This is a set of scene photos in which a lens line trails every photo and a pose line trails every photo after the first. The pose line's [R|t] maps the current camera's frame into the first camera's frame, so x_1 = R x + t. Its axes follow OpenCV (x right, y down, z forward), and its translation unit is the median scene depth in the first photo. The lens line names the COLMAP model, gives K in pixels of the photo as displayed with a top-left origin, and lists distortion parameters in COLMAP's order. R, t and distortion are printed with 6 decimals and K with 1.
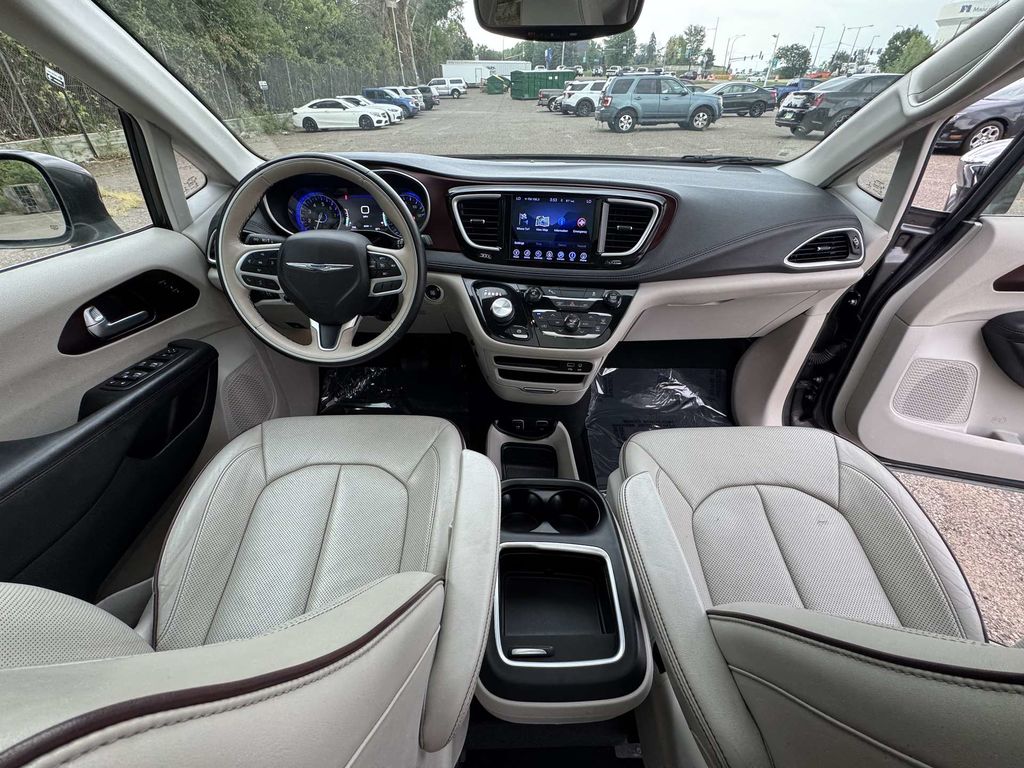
lens RADIAL K [[414.7, 0, 512.0], [0, 414.7, 384.0], [0, 0, 1]] dist [-0.008319, 0.000029]
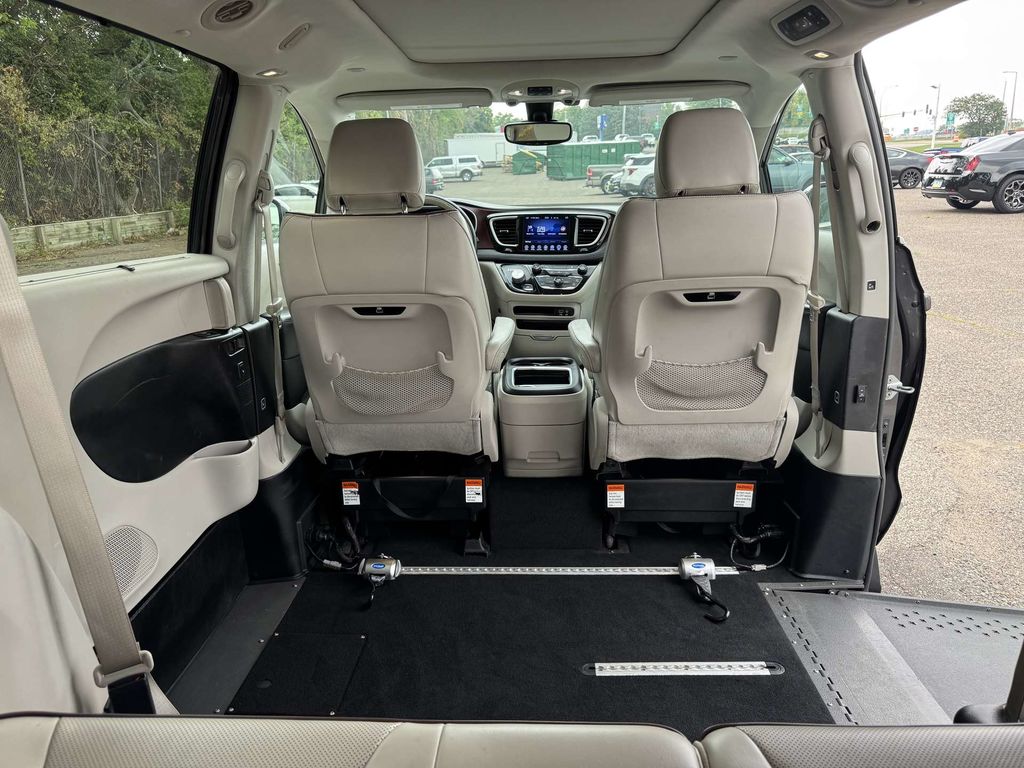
lens RADIAL K [[730.6, 0, 512.0], [0, 730.6, 384.0], [0, 0, 1]] dist [0.065715, -0.089380]
pose [[0.998328, -0.014836, -0.055867, 0.008187], [-0.004285, 0.944846, -0.327486, 0.088755], [0.057645, 0.327178, 0.943203, -0.122767]]
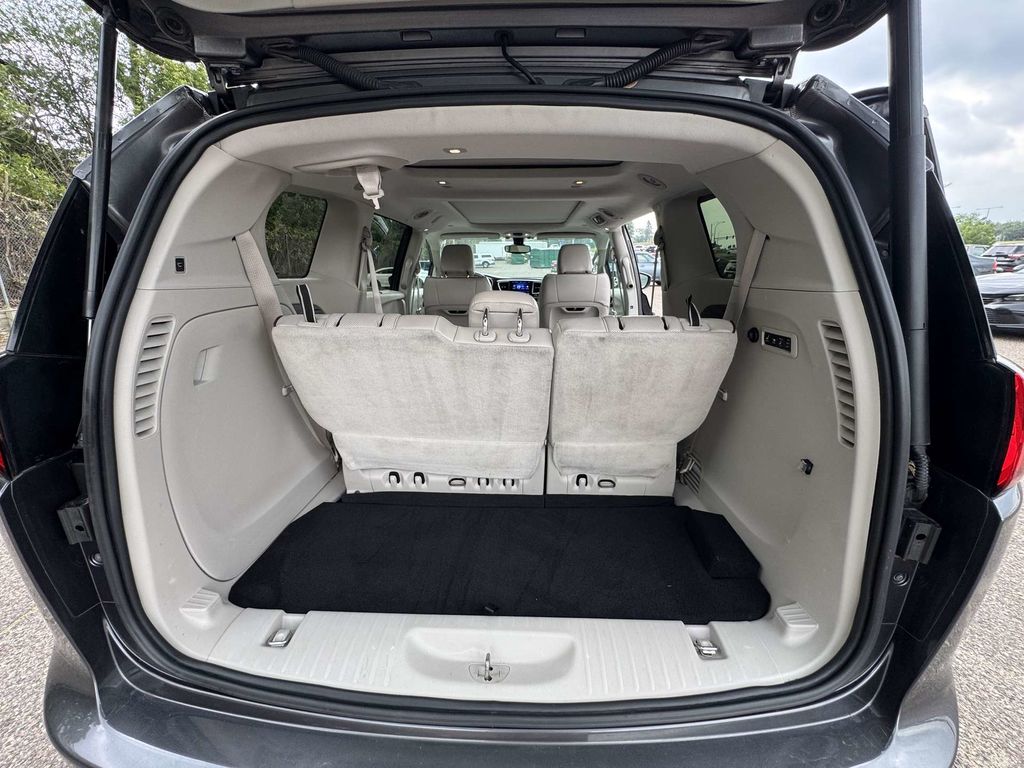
lens RADIAL K [[414.7, 0, 512.0], [0, 414.7, 384.0], [0, 0, 1]] dist [-0.008319, 0.000029]
pose [[0.998872, 0.008044, -0.046790, 0.015522], [-0.022848, 0.945356, -0.325238, 0.144177], [0.041617, 0.325940, 0.944474, -0.201915]]
